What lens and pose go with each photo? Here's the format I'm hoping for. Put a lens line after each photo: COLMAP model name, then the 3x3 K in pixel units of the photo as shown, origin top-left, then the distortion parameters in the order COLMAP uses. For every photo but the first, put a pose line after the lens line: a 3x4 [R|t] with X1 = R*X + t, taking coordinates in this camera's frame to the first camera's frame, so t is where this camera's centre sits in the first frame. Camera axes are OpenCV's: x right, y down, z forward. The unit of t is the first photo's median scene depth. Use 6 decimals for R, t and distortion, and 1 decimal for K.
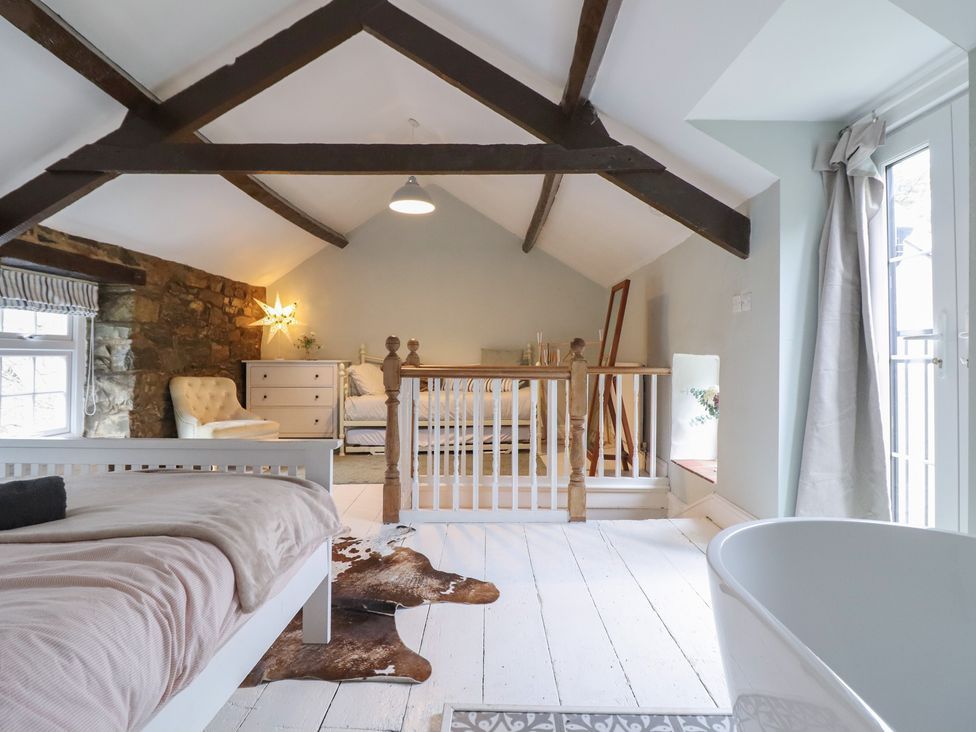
lens RADIAL K [[504.5, 0, 490.7], [0, 504.5, 364.4], [0, 0, 1]] dist [-0.007994, -0.007999]
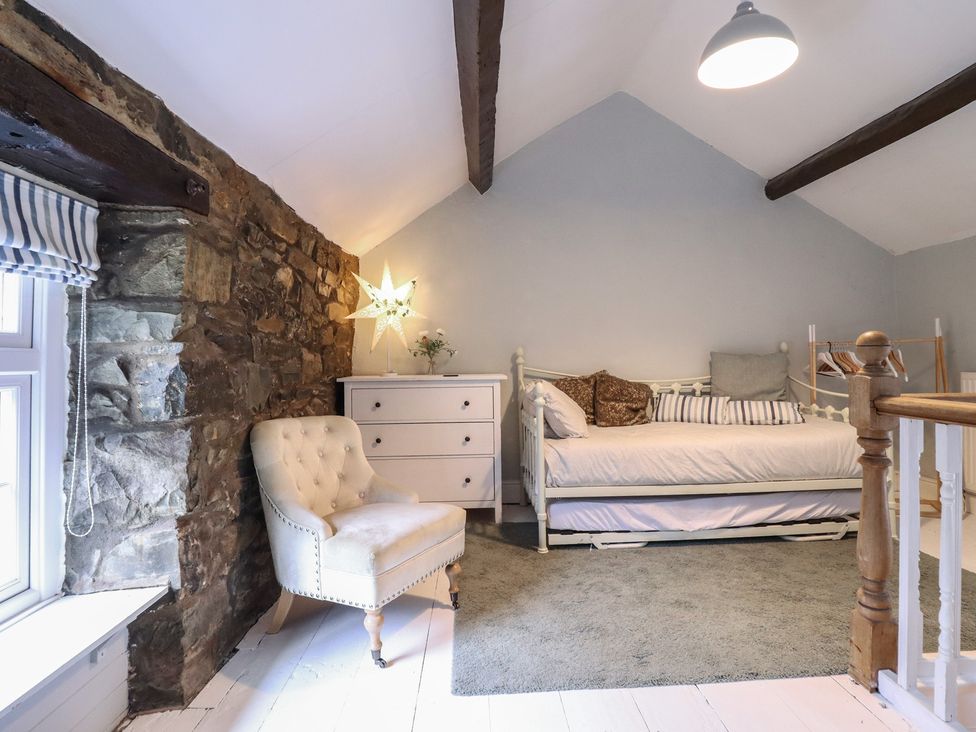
lens RADIAL K [[504.5, 0, 479.6], [0, 504.5, 363.0], [0, 0, 1]] dist [-0.007994, -0.007999]
pose [[0.999654, -0.014399, 0.022004, -0.475218], [0.014602, 0.999852, -0.009084, -0.025434], [-0.021870, 0.009402, 0.999717, 0.577151]]
